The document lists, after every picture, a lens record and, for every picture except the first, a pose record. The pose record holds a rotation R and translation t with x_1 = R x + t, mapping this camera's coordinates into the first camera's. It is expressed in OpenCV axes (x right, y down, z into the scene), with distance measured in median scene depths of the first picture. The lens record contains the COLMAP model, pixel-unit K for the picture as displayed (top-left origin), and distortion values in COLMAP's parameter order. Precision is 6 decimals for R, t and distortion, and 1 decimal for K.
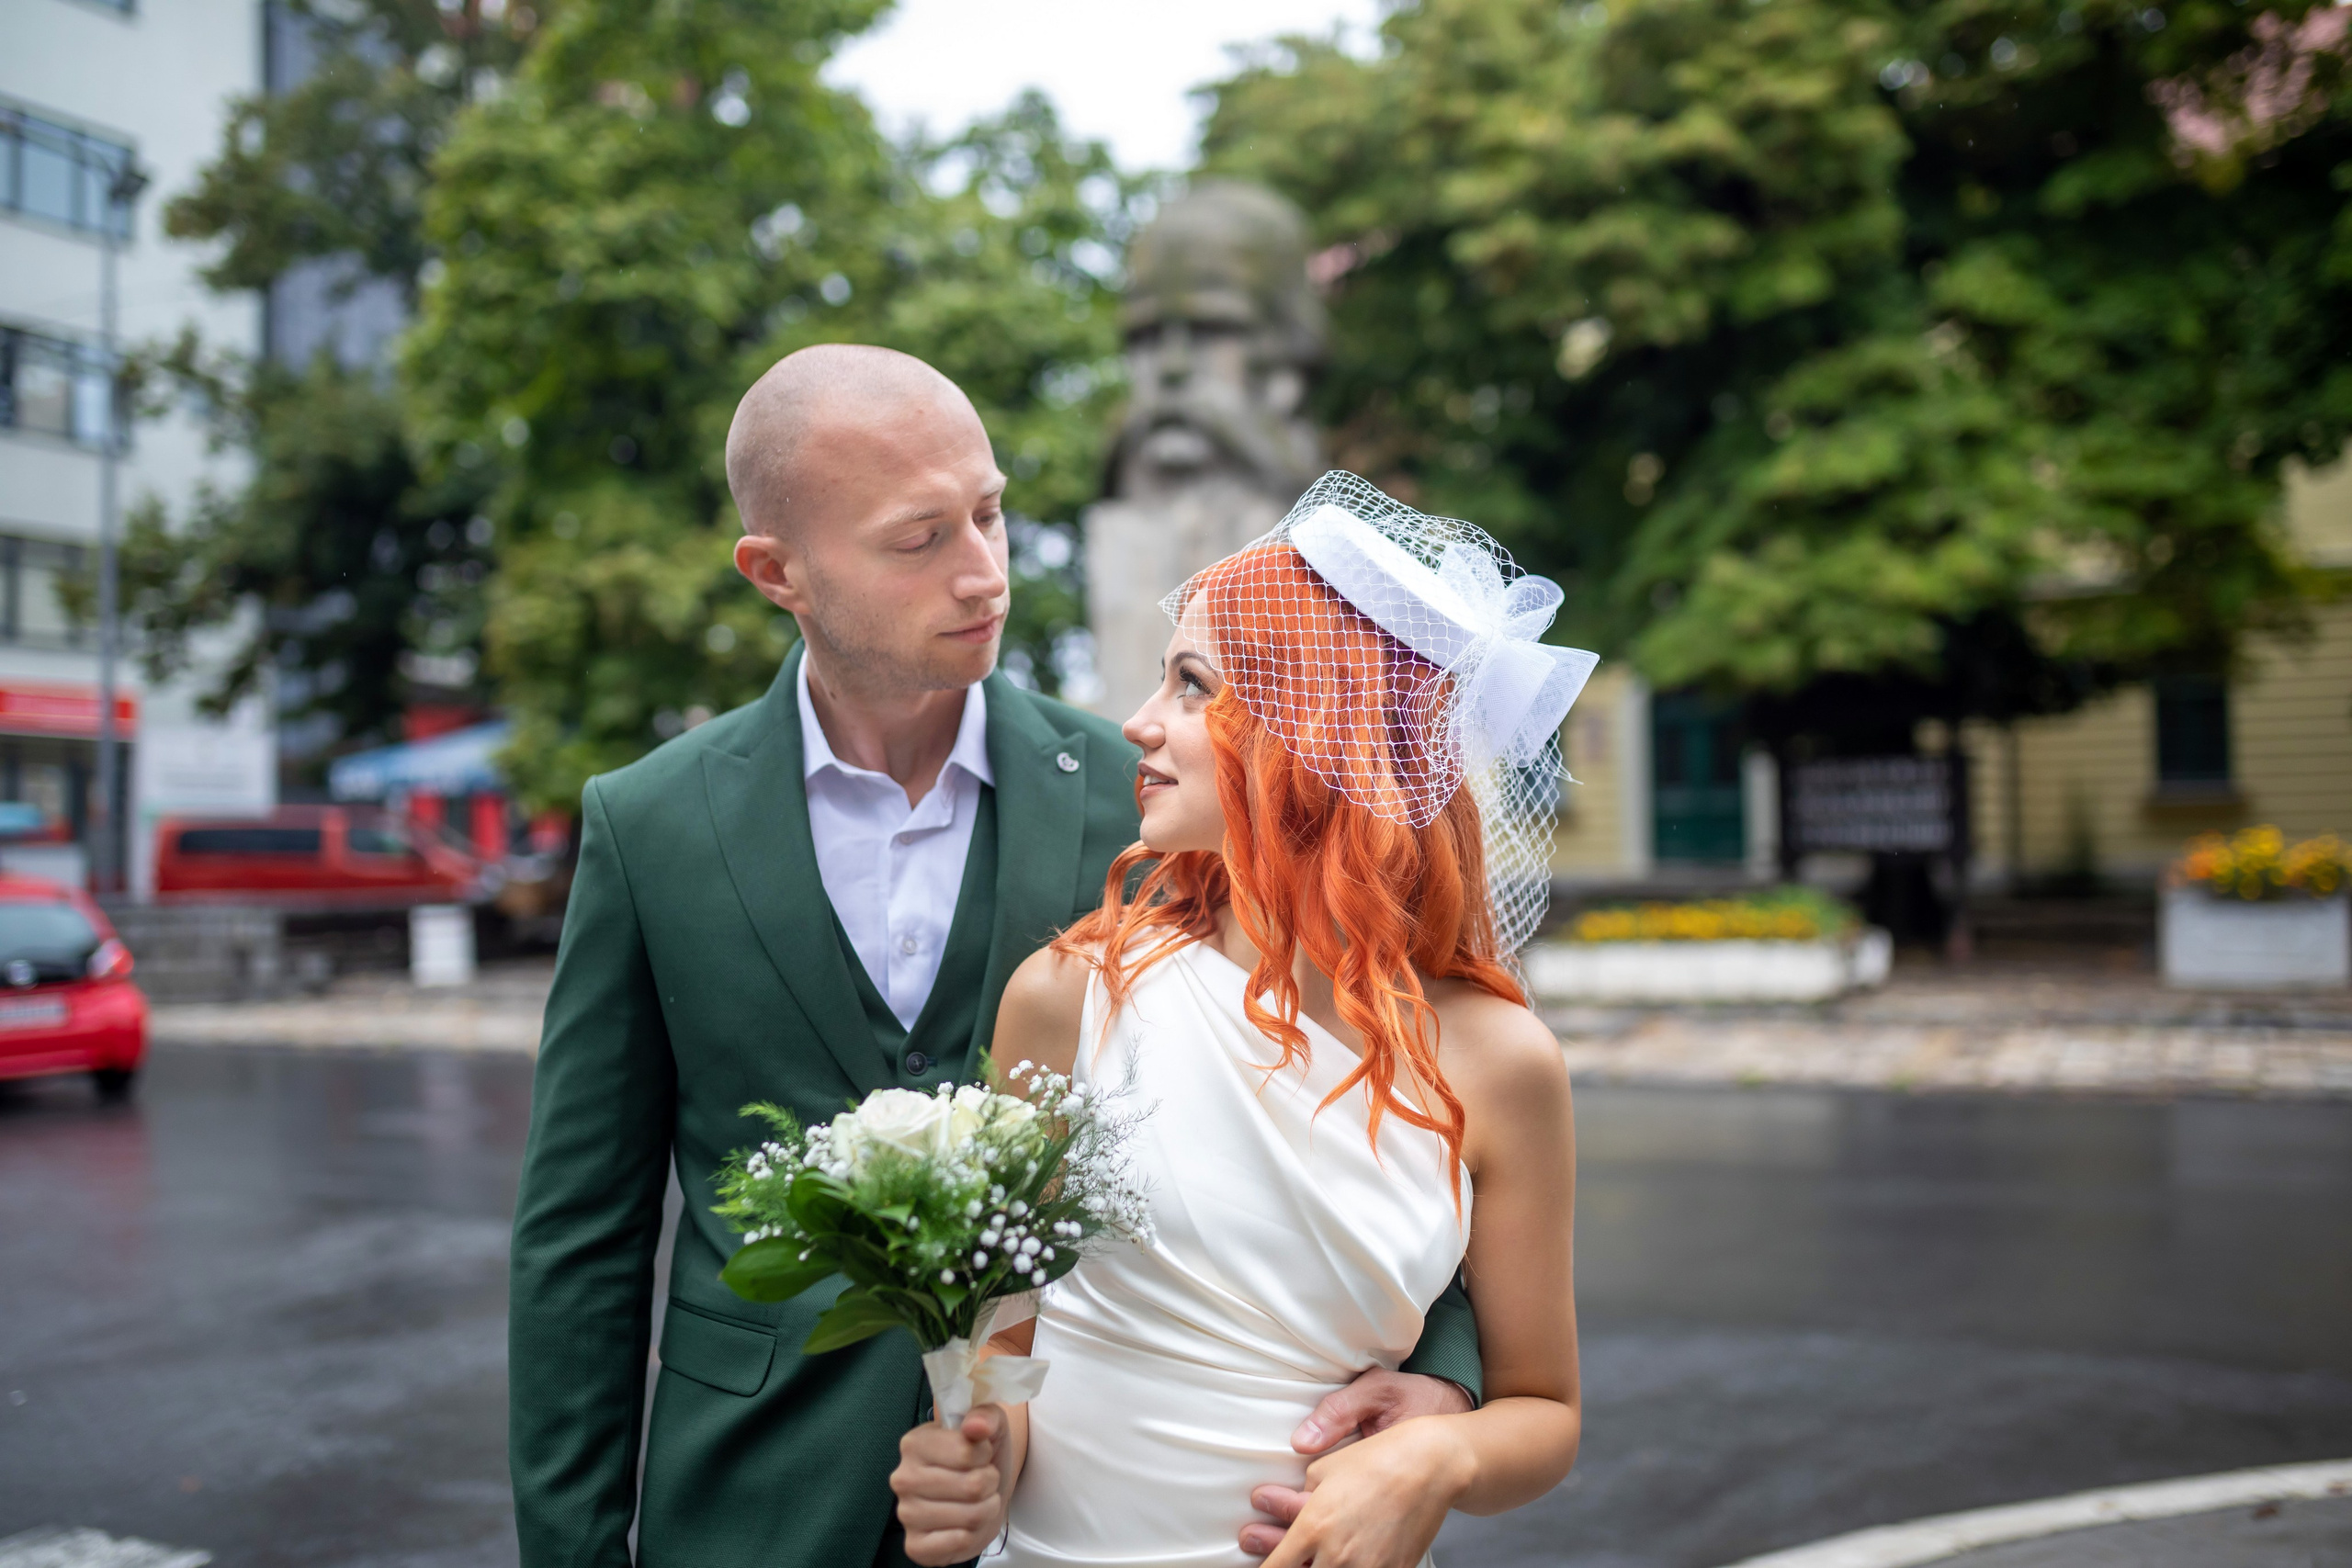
lens RADIAL K [[2237.2, 0, 1176.0], [0, 2237.2, 784.0], [0, 0, 1]] dist [-0.063870, 0.011593]
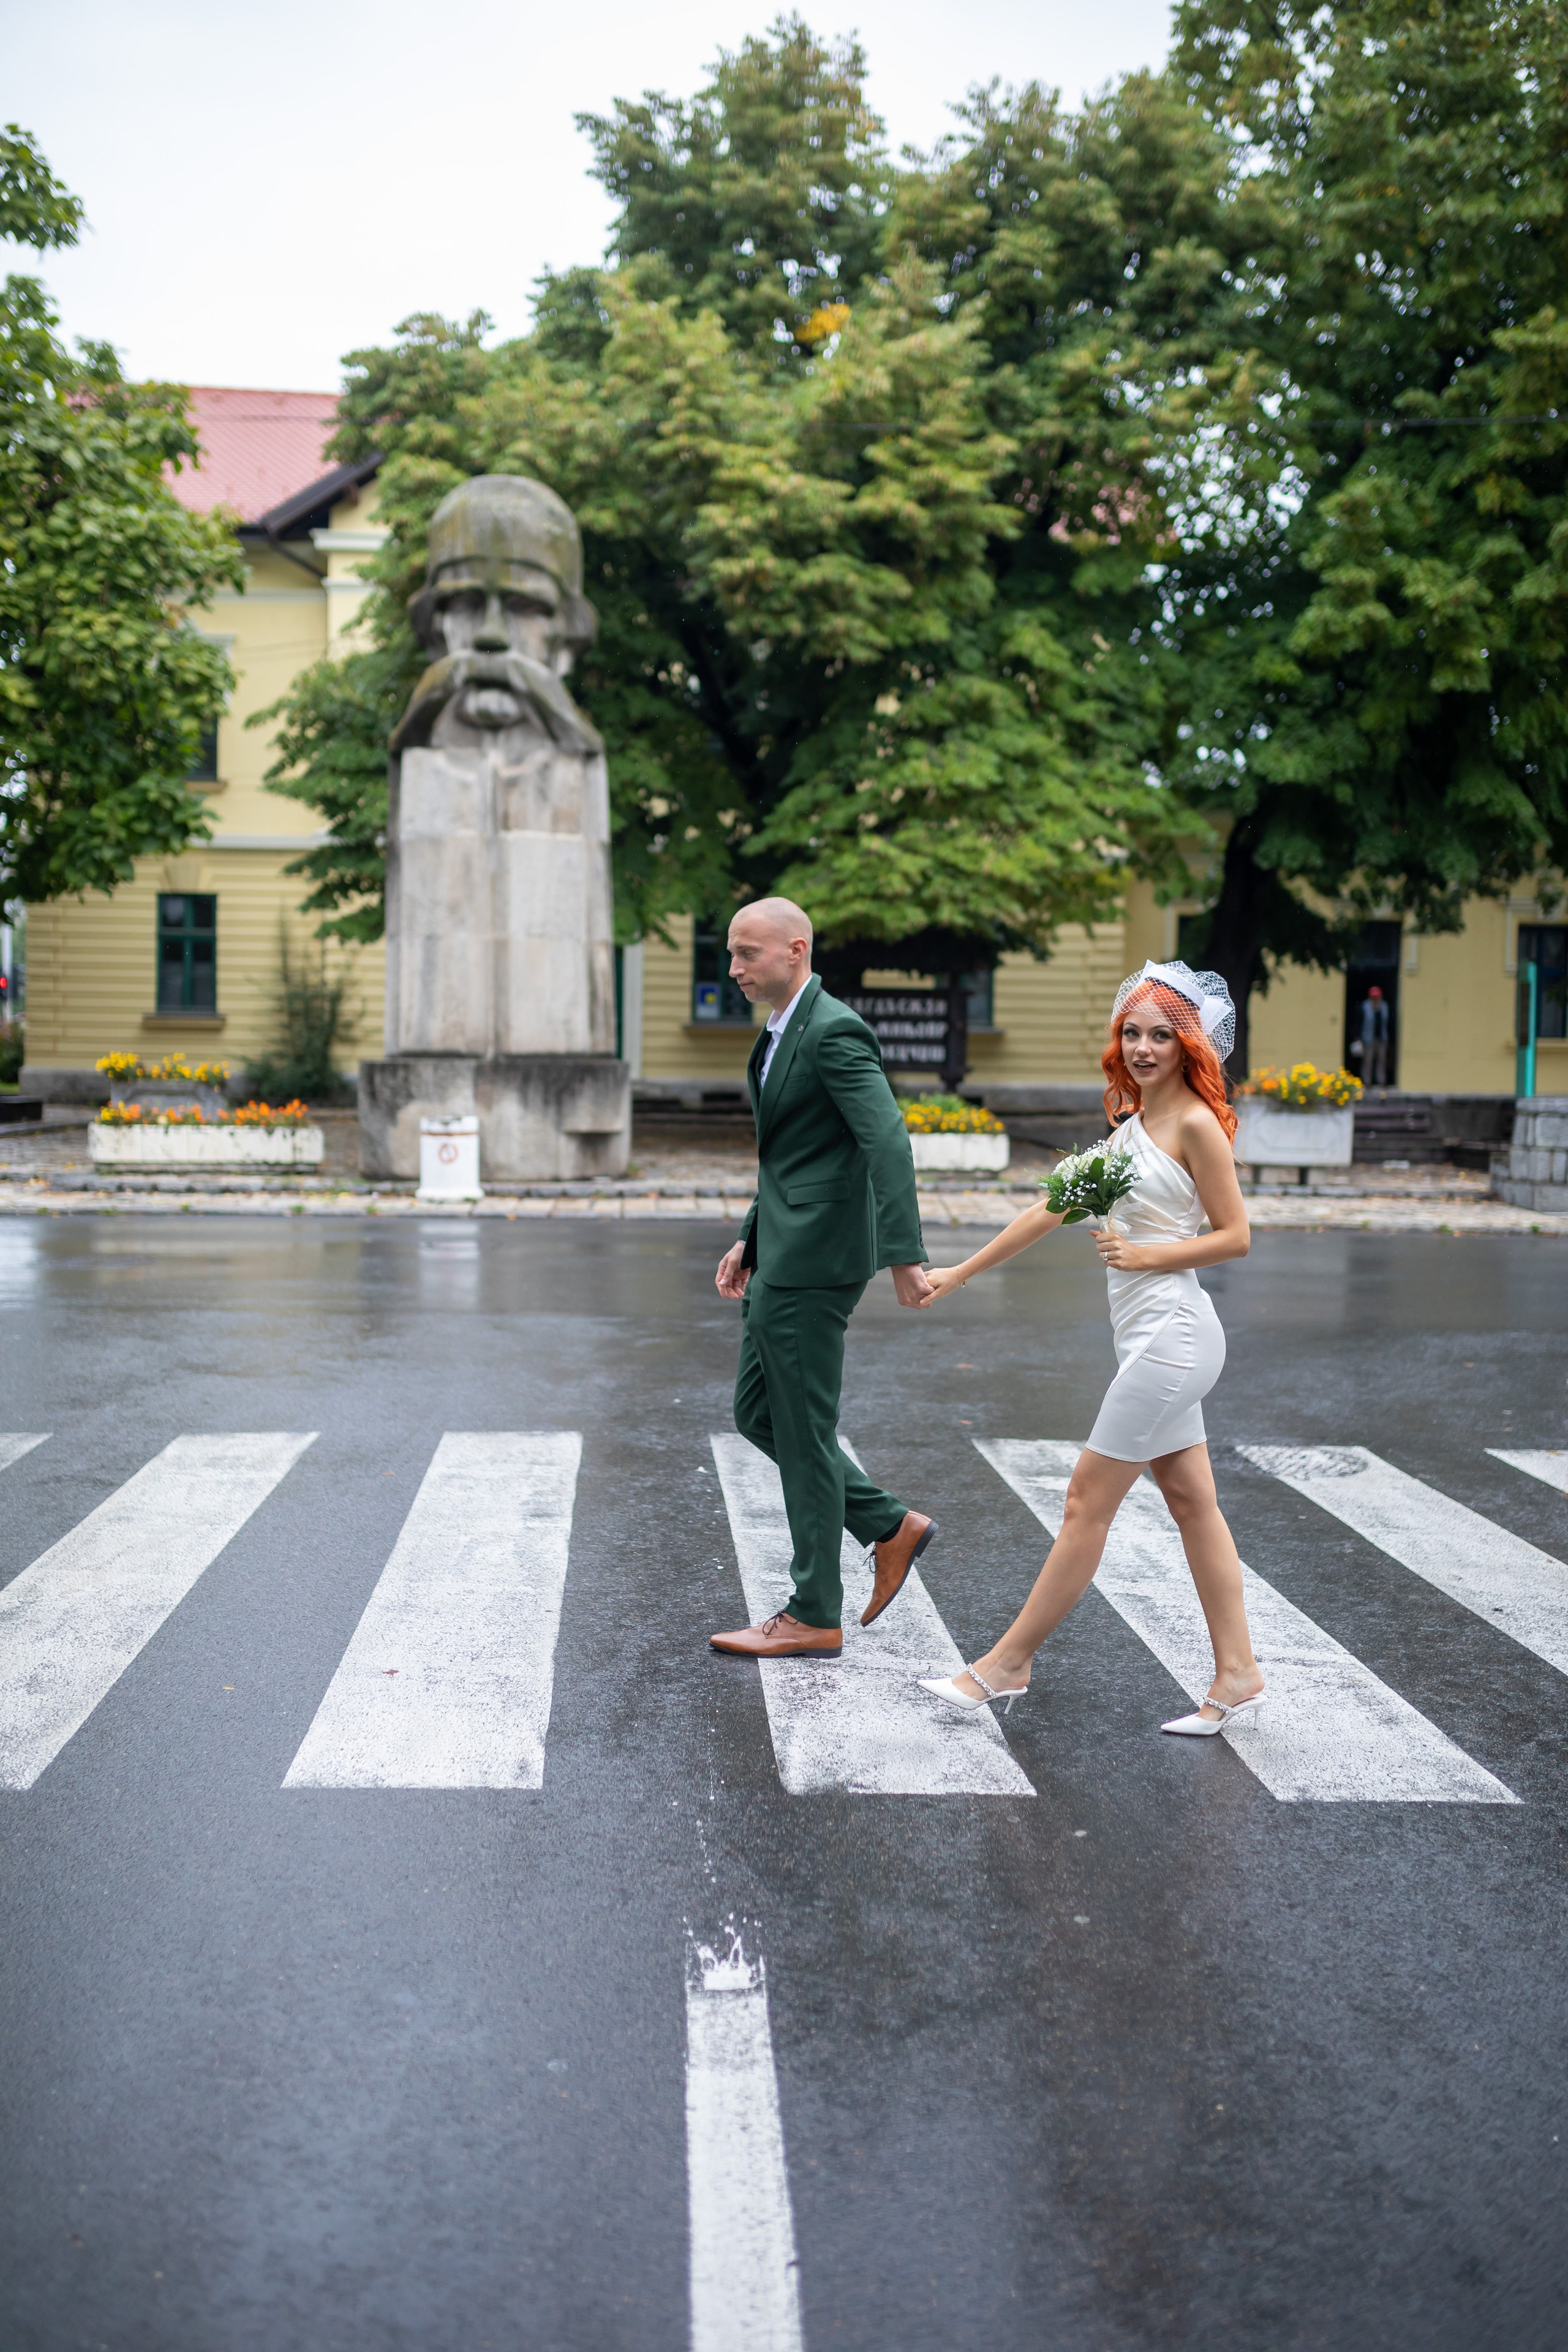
lens RADIAL K [[2237.4, 0, 784.0], [0, 2237.4, 1176.0], [0, 0, 1]] dist [-0.063870, 0.011593]
pose [[0.871503, 0.010516, 0.490278, -0.431218], [-0.046746, 0.996999, 0.061708, 0.016940], [-0.488158, -0.076697, 0.869379, -0.111623]]
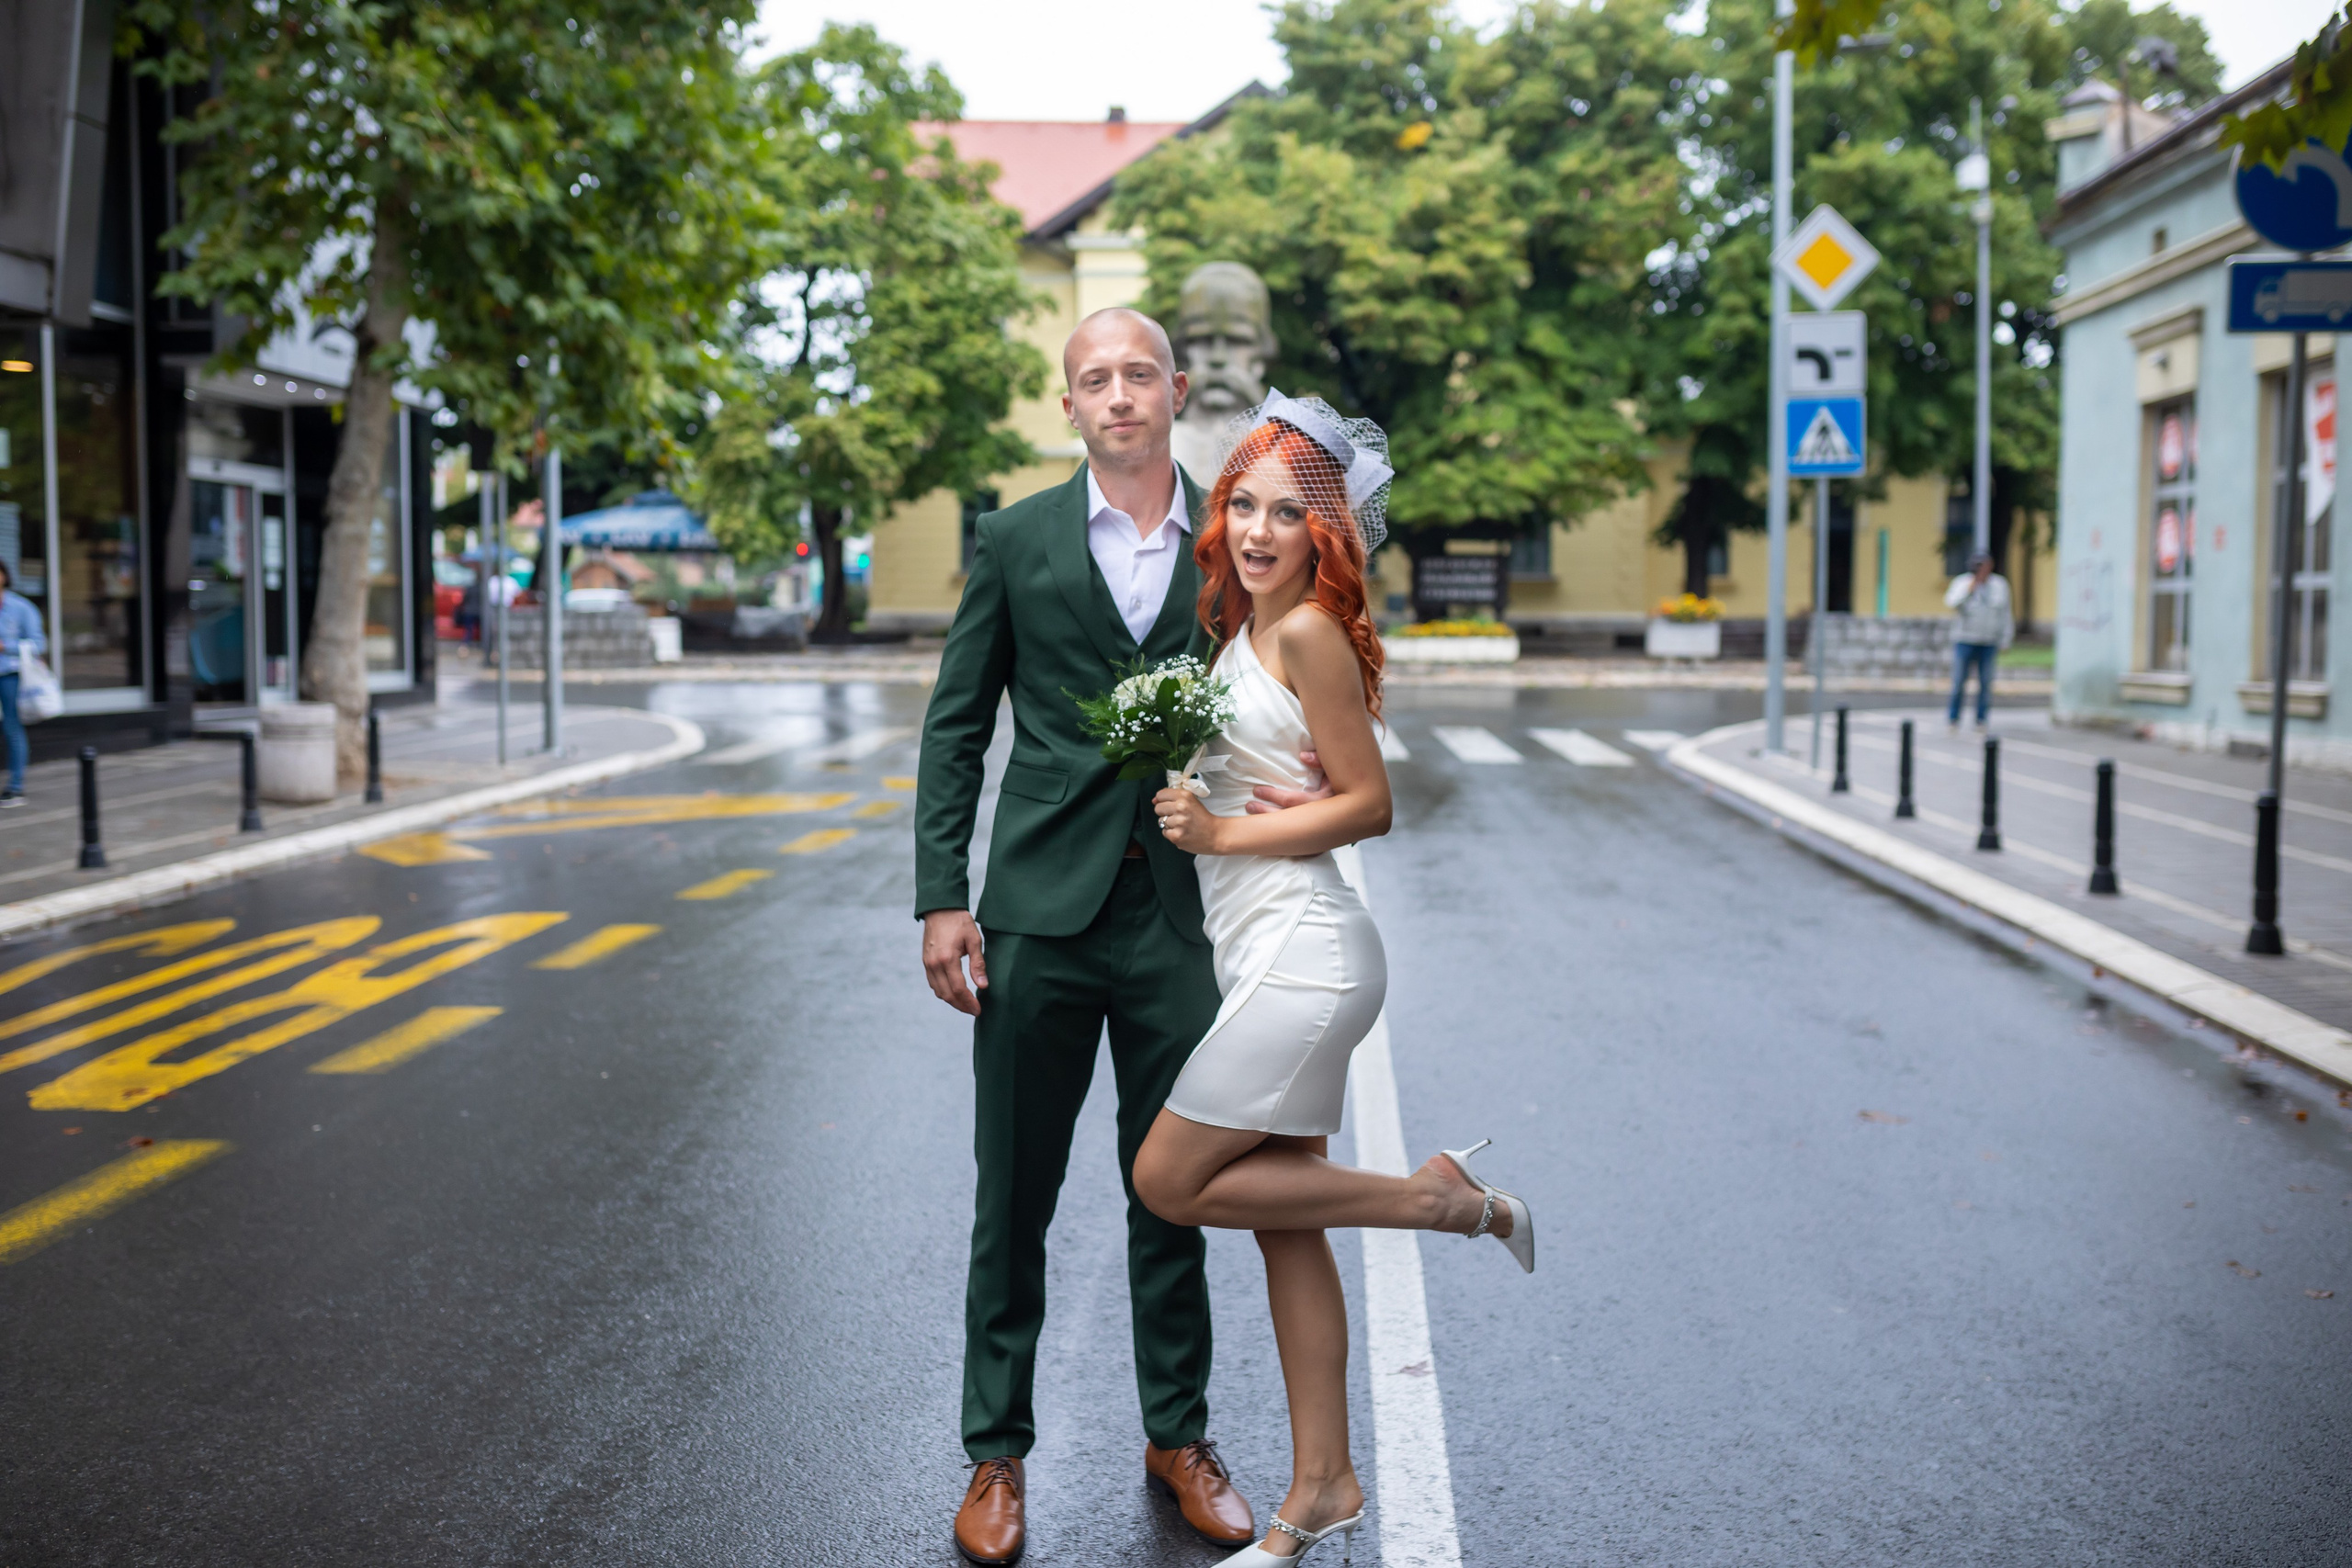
lens RADIAL K [[2237.2, 0, 1176.0], [0, 2237.2, 784.0], [0, 0, 1]] dist [-0.063870, 0.011593]
pose [[0.921669, -0.003772, 0.387959, -0.830474], [-0.034111, 0.995293, 0.090713, 0.019779], [-0.386475, -0.096841, 0.917202, -0.910902]]
